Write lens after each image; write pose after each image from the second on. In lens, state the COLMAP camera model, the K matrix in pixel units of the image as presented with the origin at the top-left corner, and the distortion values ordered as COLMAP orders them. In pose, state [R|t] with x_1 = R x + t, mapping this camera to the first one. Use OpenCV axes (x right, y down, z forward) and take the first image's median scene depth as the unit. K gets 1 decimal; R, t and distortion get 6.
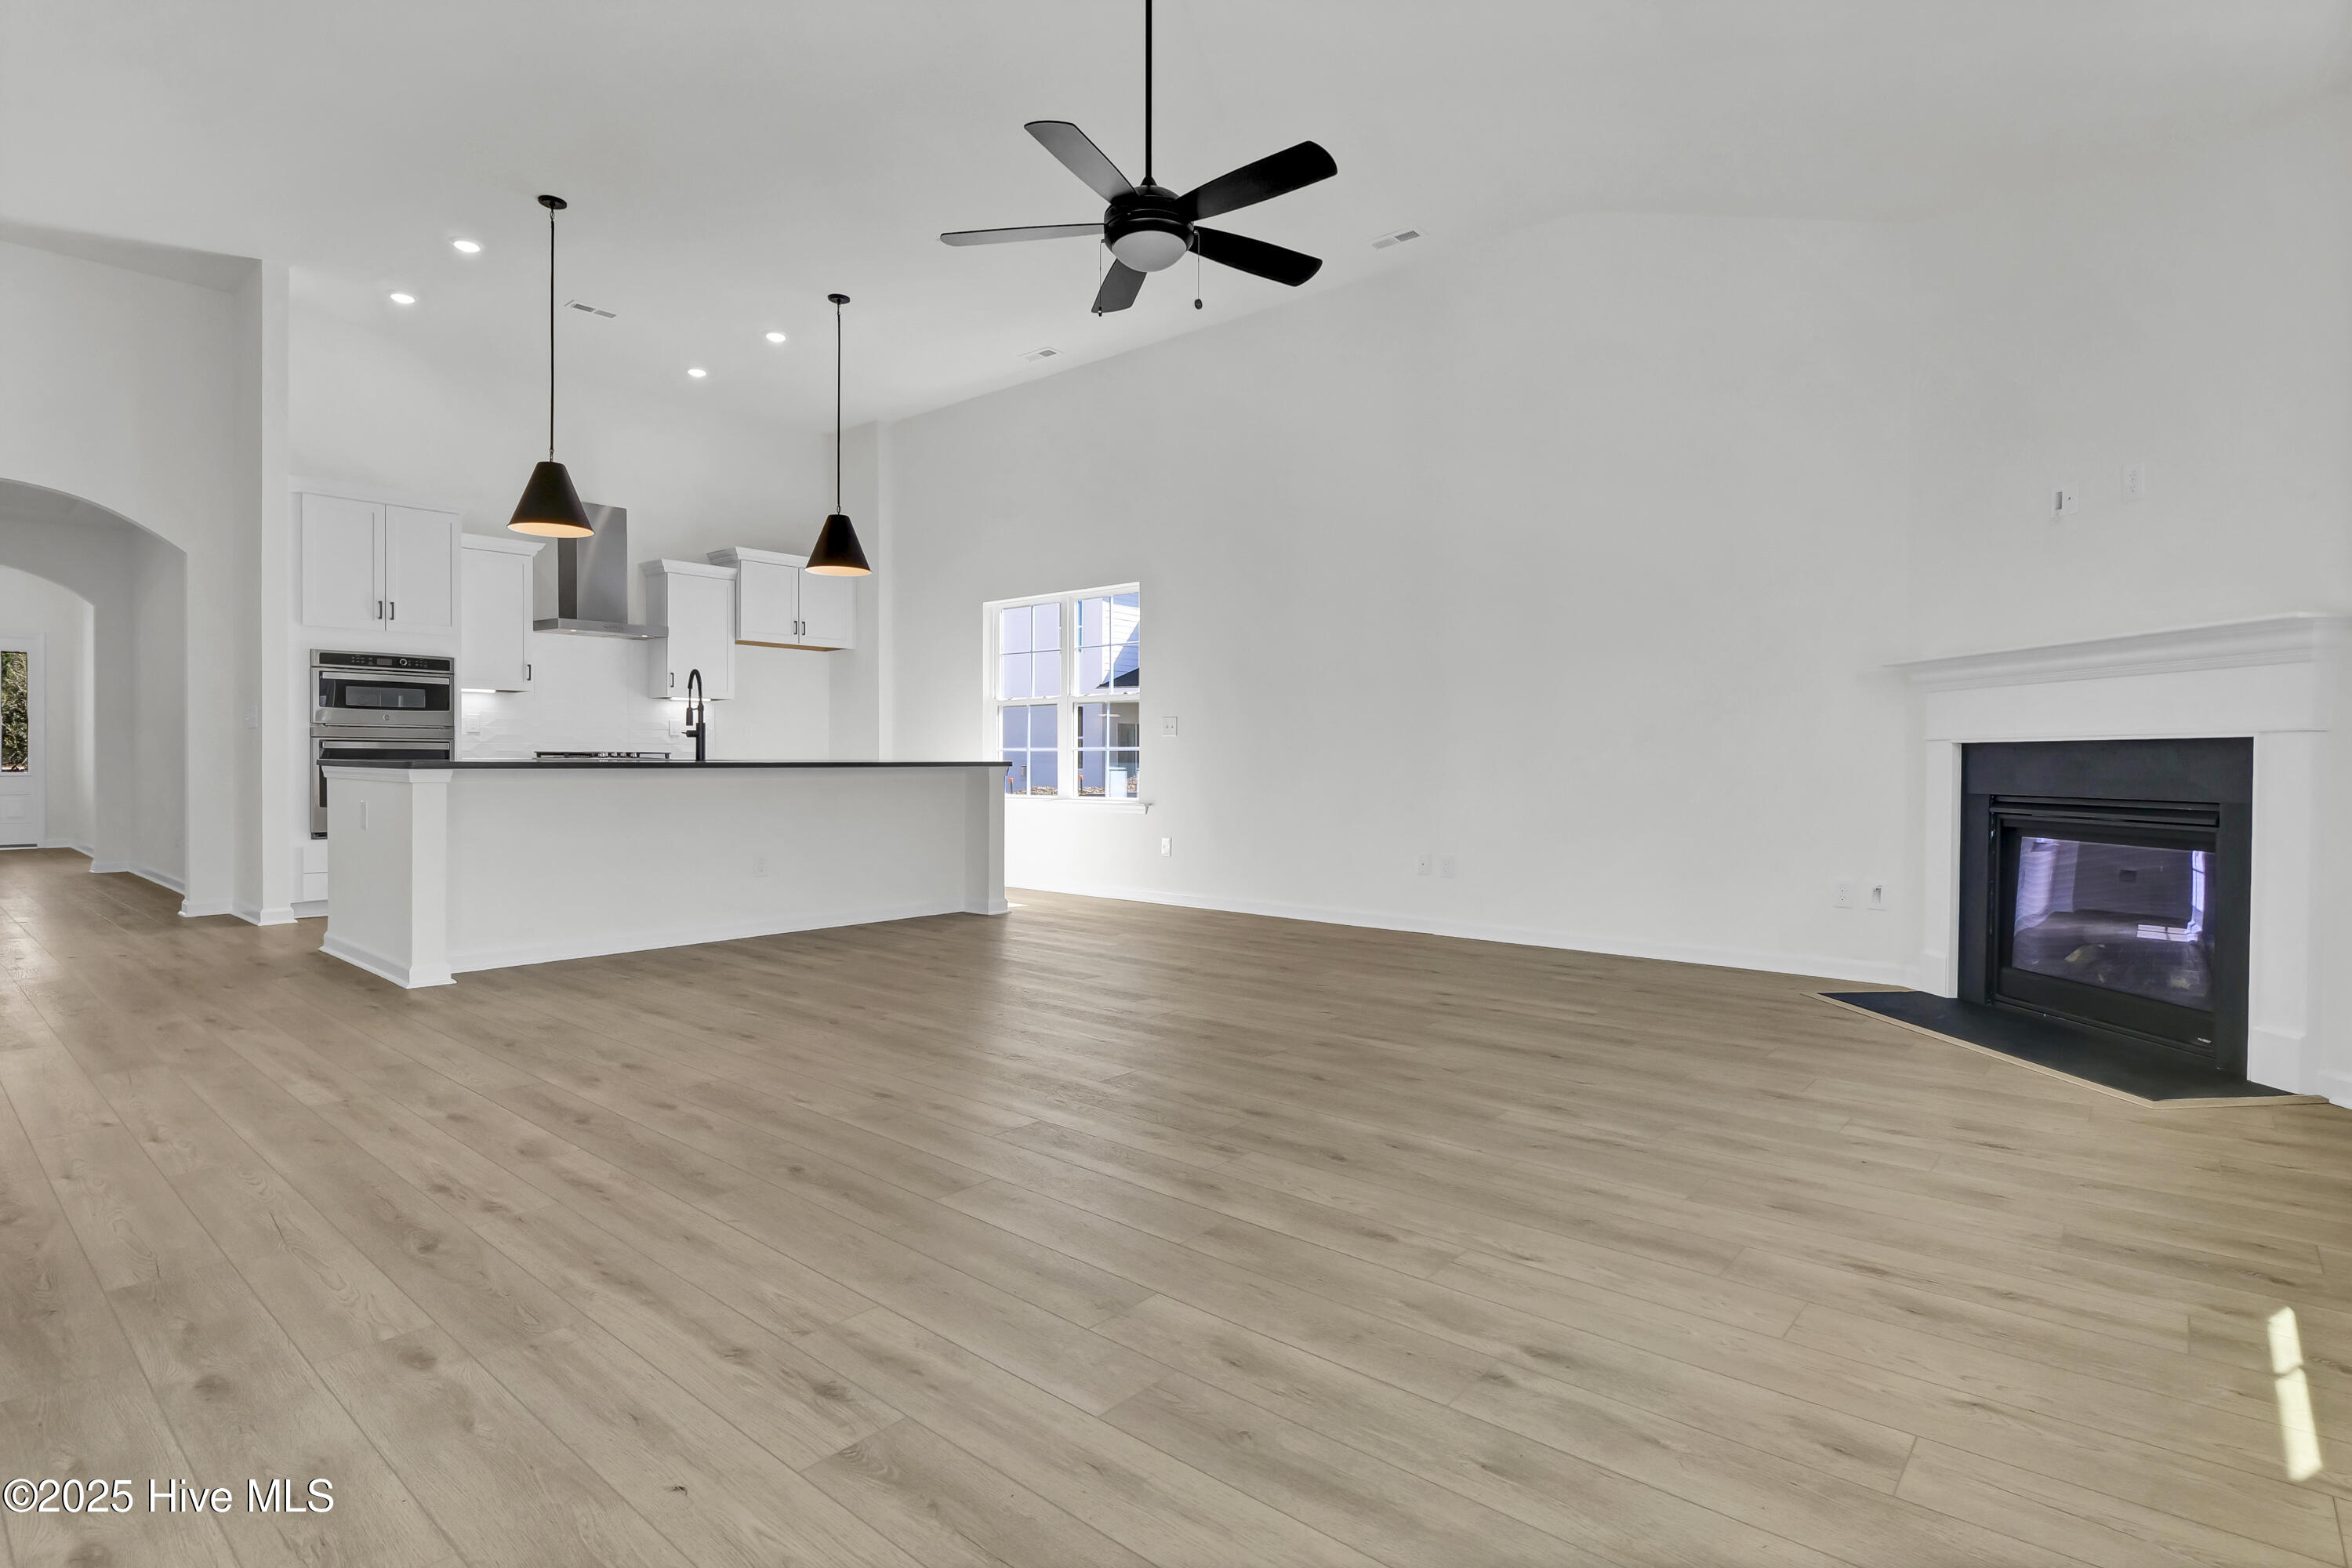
lens RADIAL K [[1181.2, 0, 1170.0], [0, 1181.2, 773.6], [0, 0, 1]] dist [-0.009064, -0.001805]
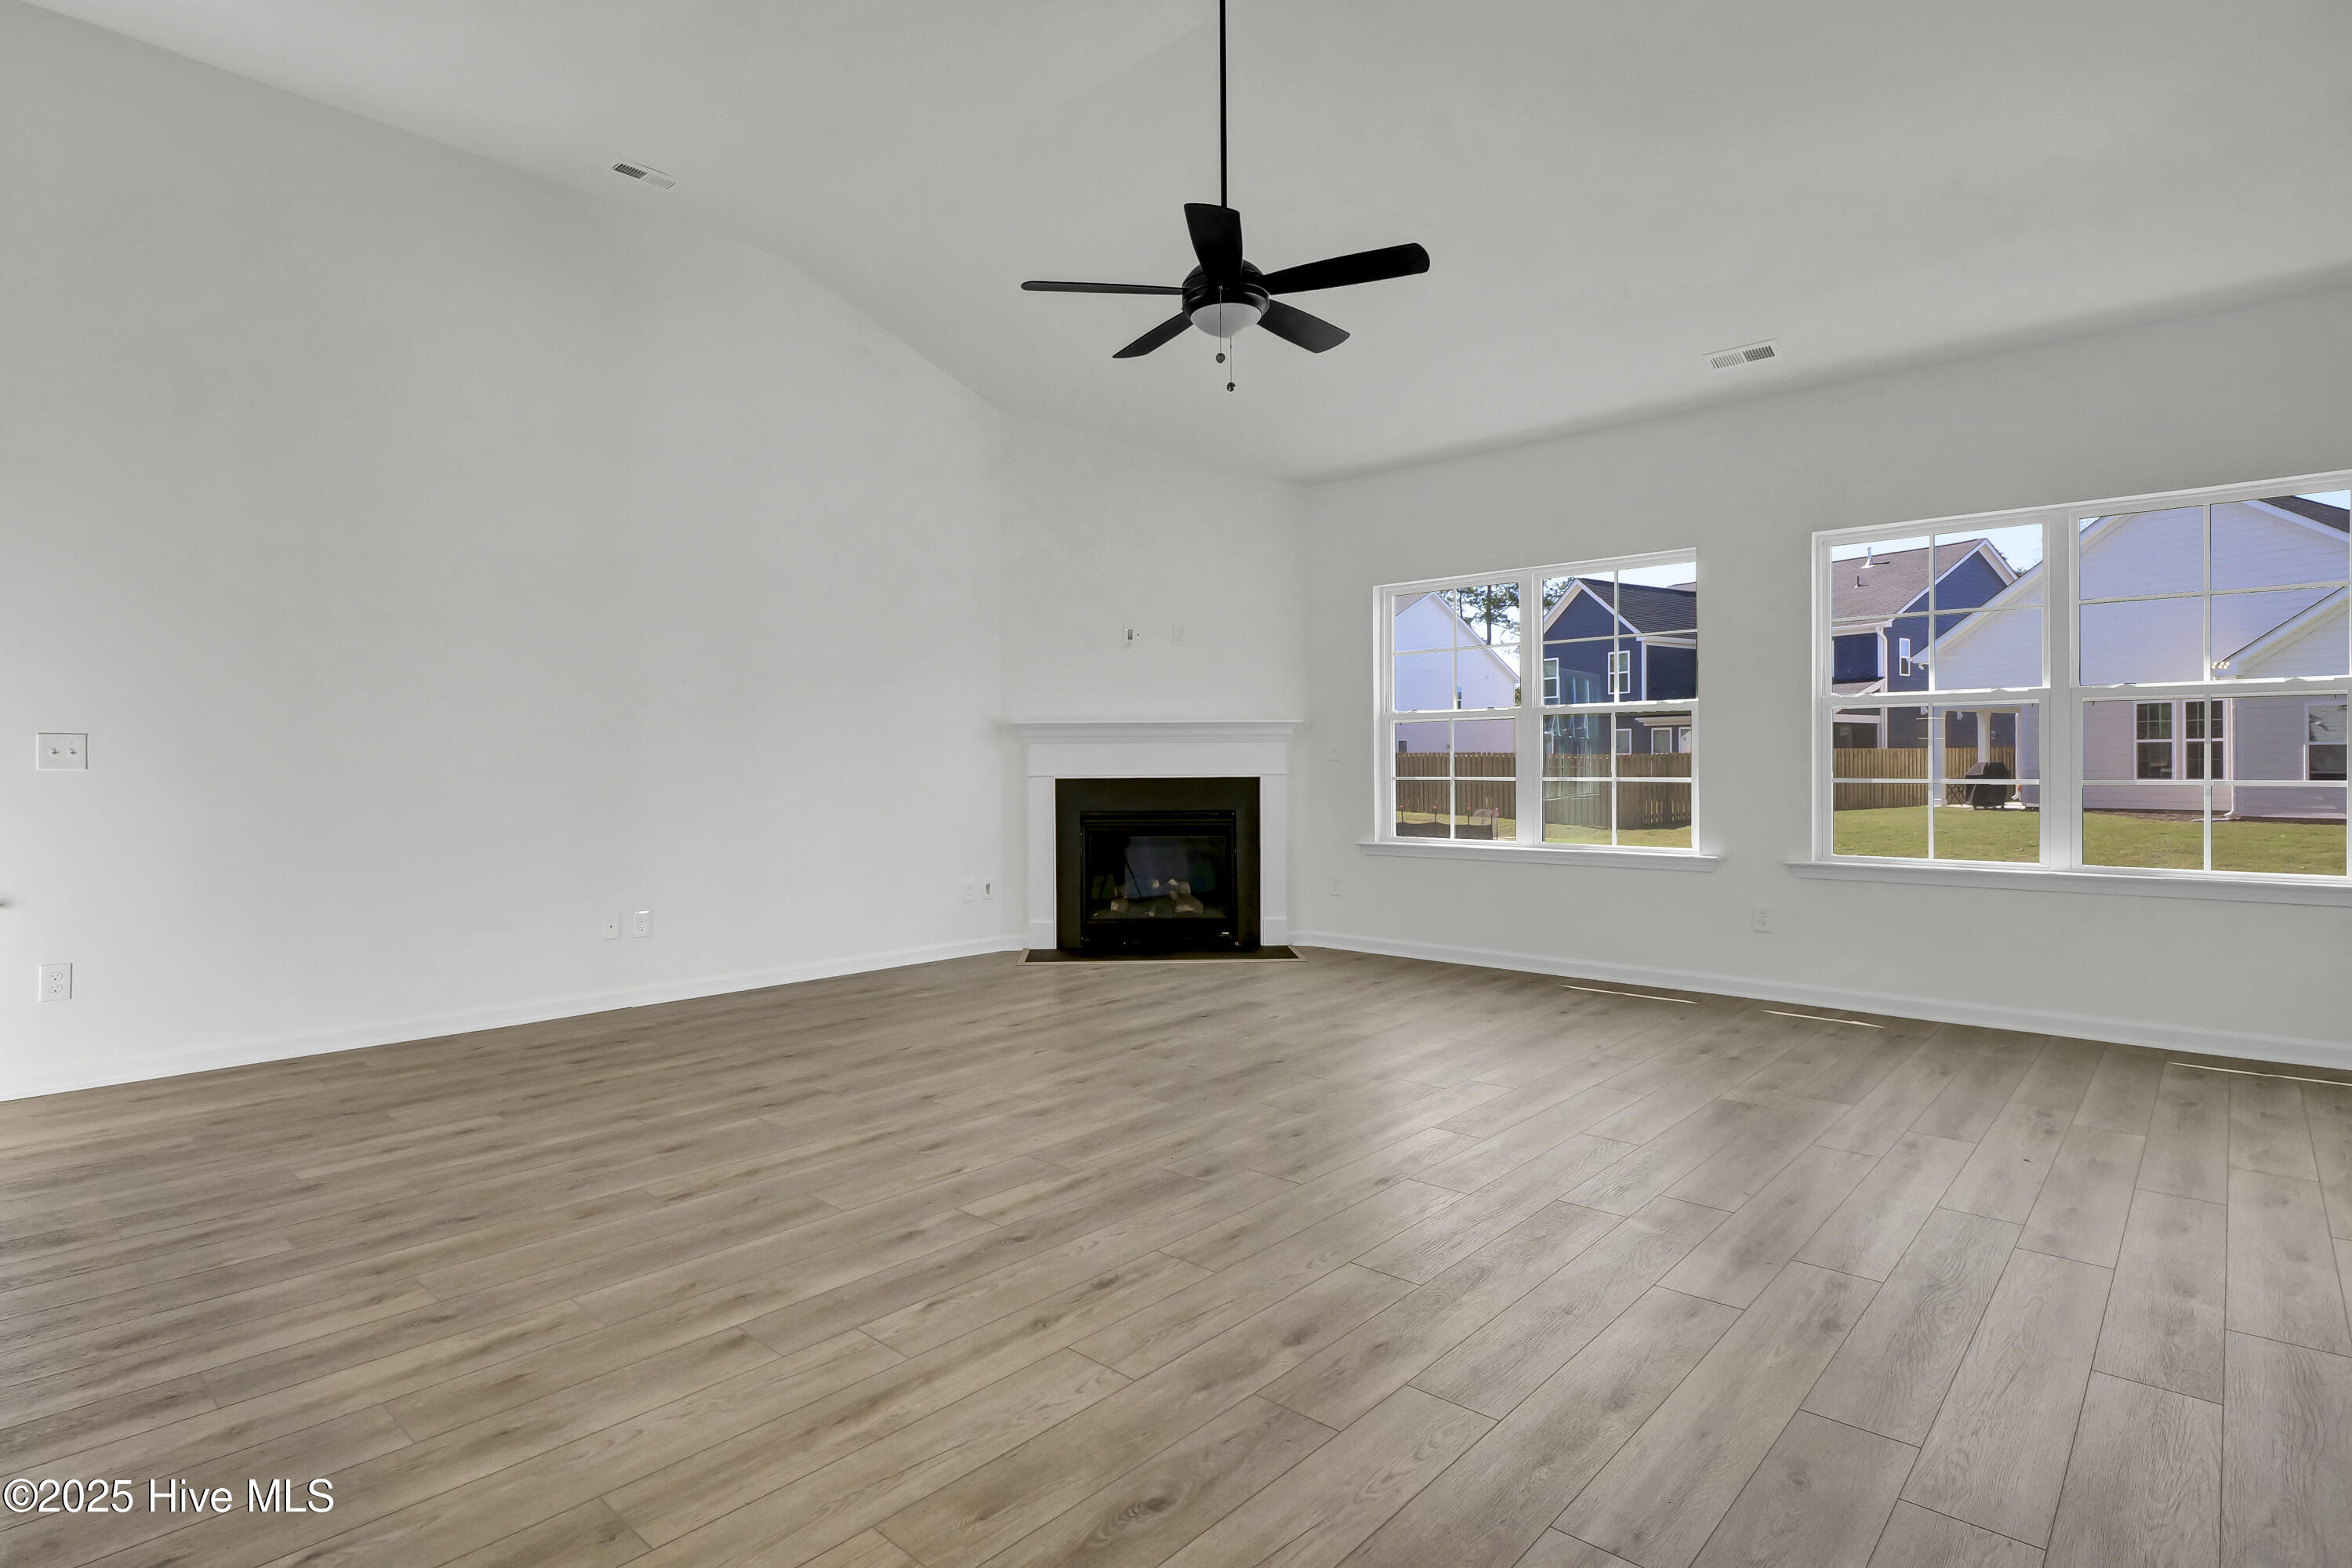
lens RADIAL K [[1184.2, 0, 1174.9], [0, 1184.2, 771.5], [0, 0, 1]] dist [-0.002102, -0.000704]
pose [[0.010172, -0.007219, 0.999922, -0.540936], [0.014566, 0.999869, 0.007070, -0.027898], [-0.999842, 0.014493, 0.010275, 0.528203]]
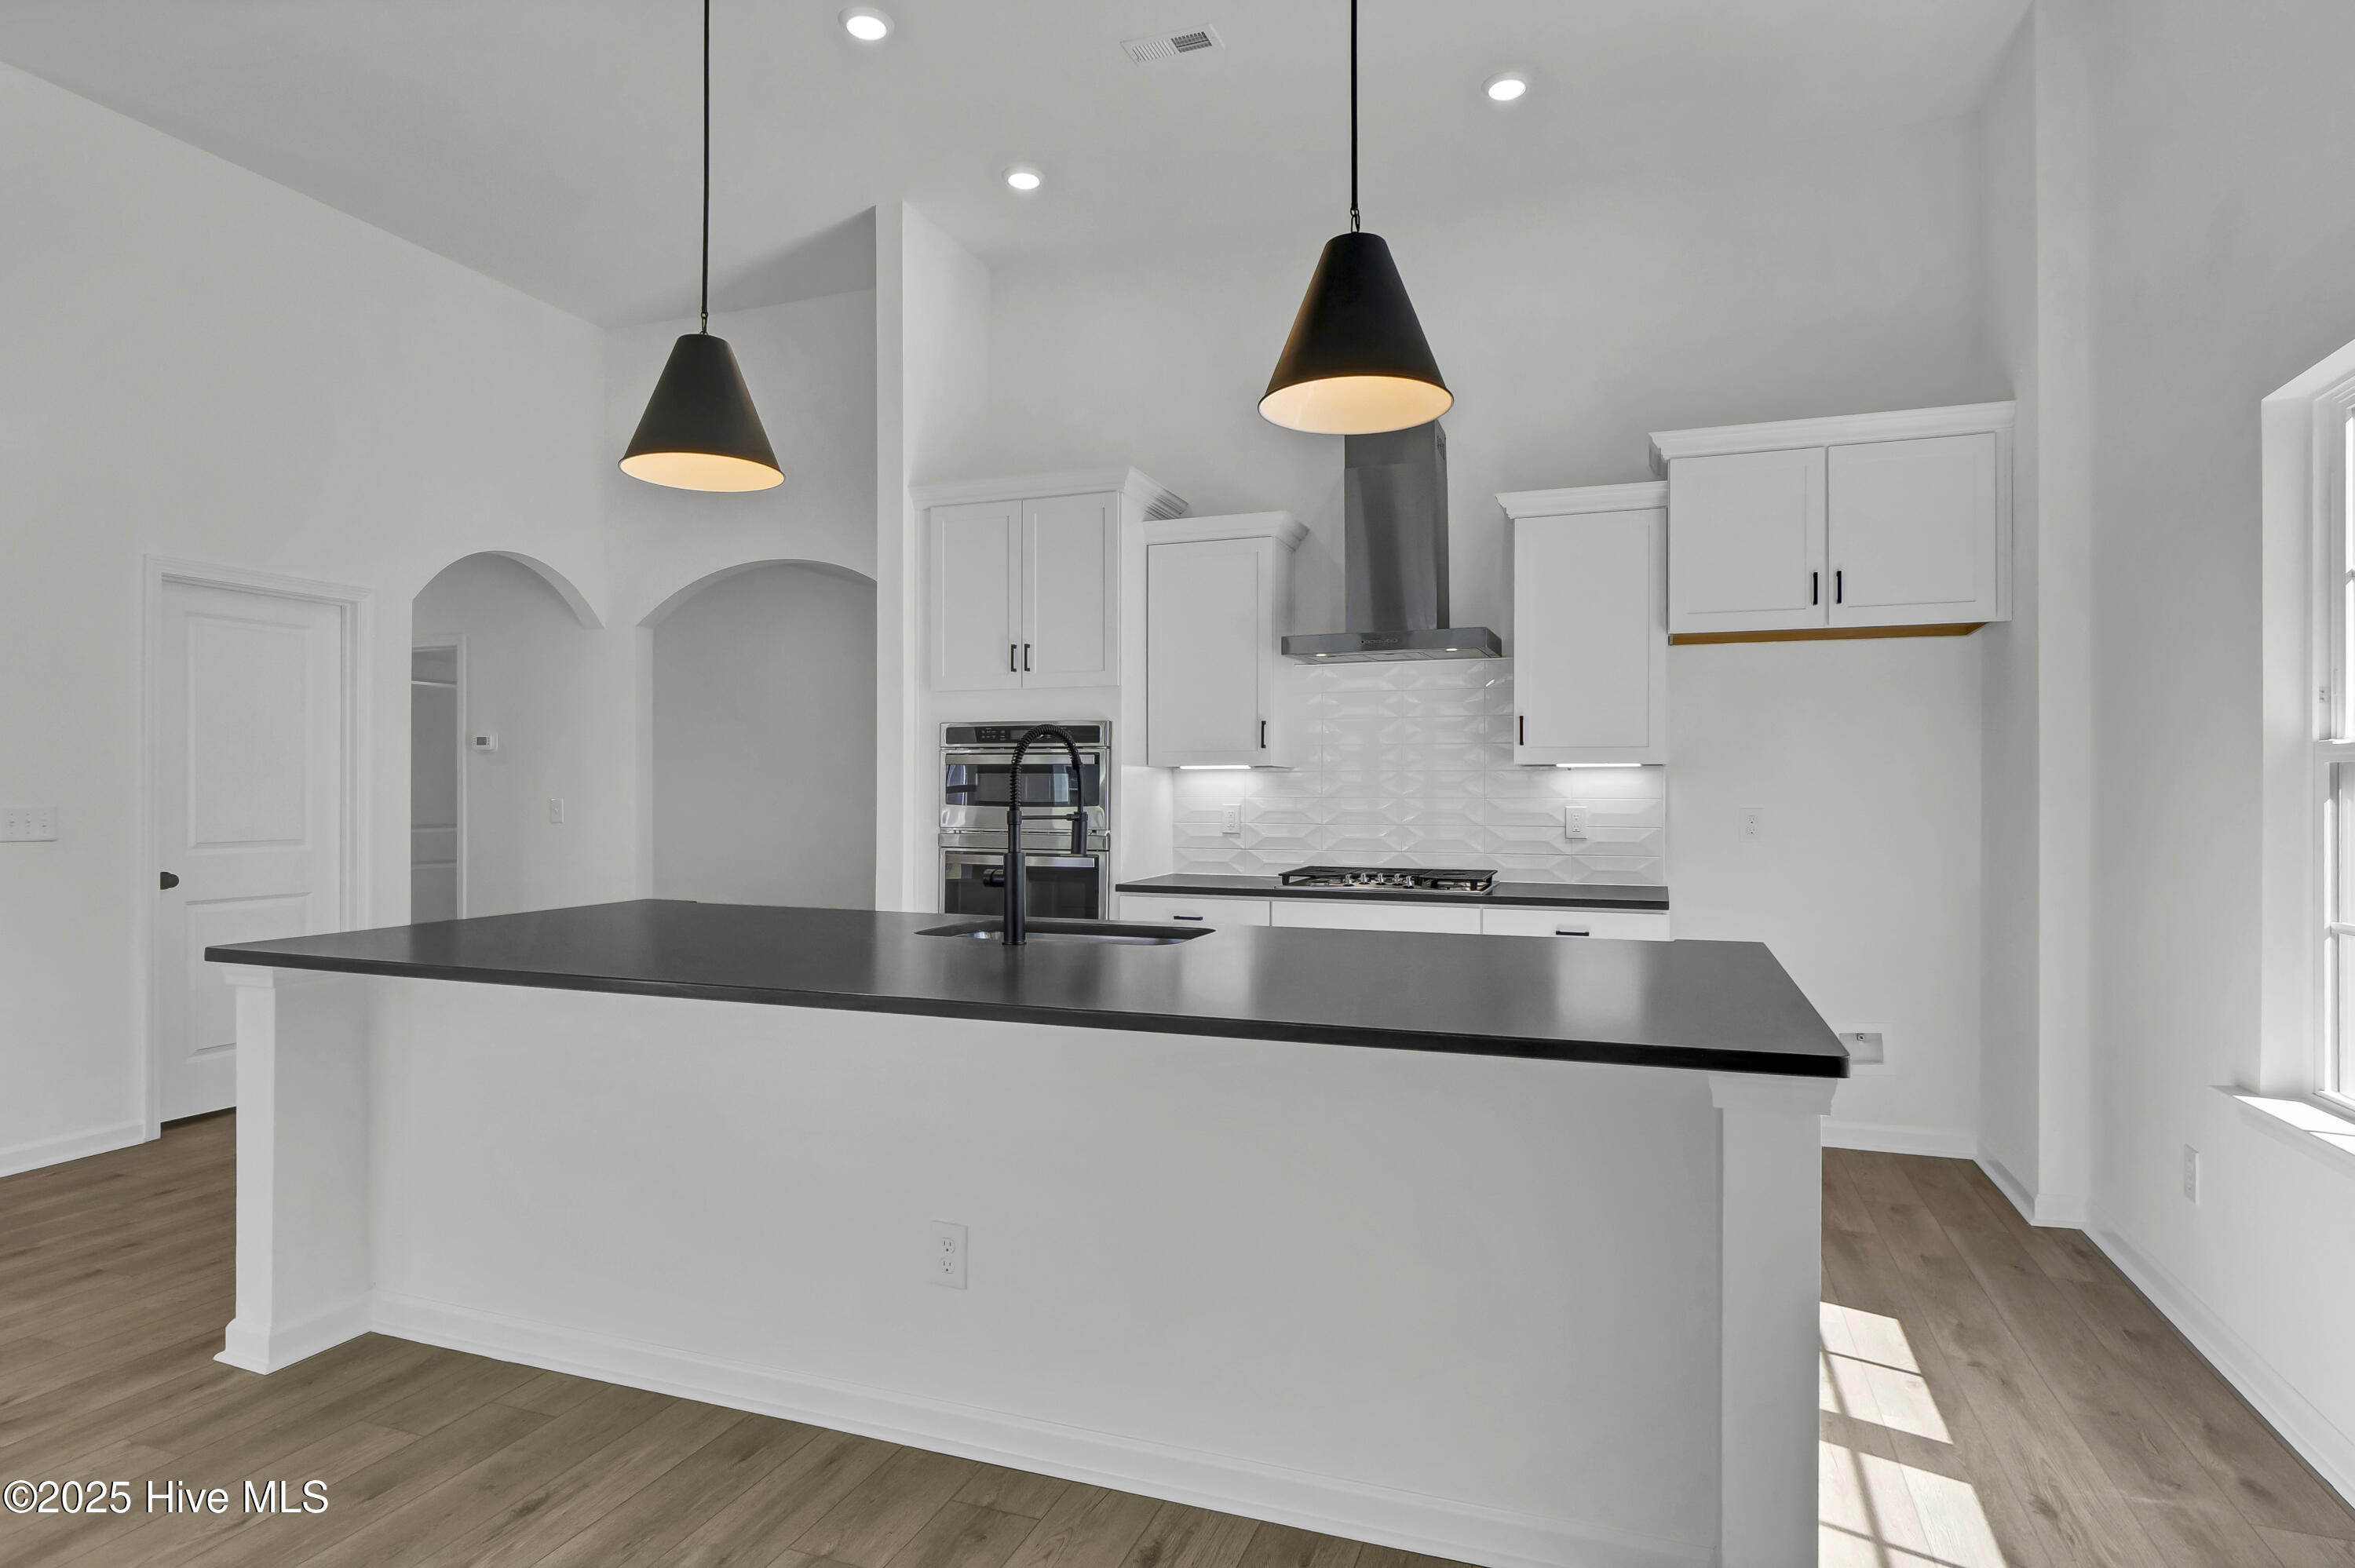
lens RADIAL K [[1252.2, 0, 1182.1], [0, 1252.2, 816.1], [0, 0, 1]] dist [-0.011997, 0.001142]
pose [[0.360038, 0.012796, -0.932850, 0.032324], [-0.012605, 0.999881, 0.008850, -0.054206], [0.932853, 0.008572, 0.360156, 0.801324]]
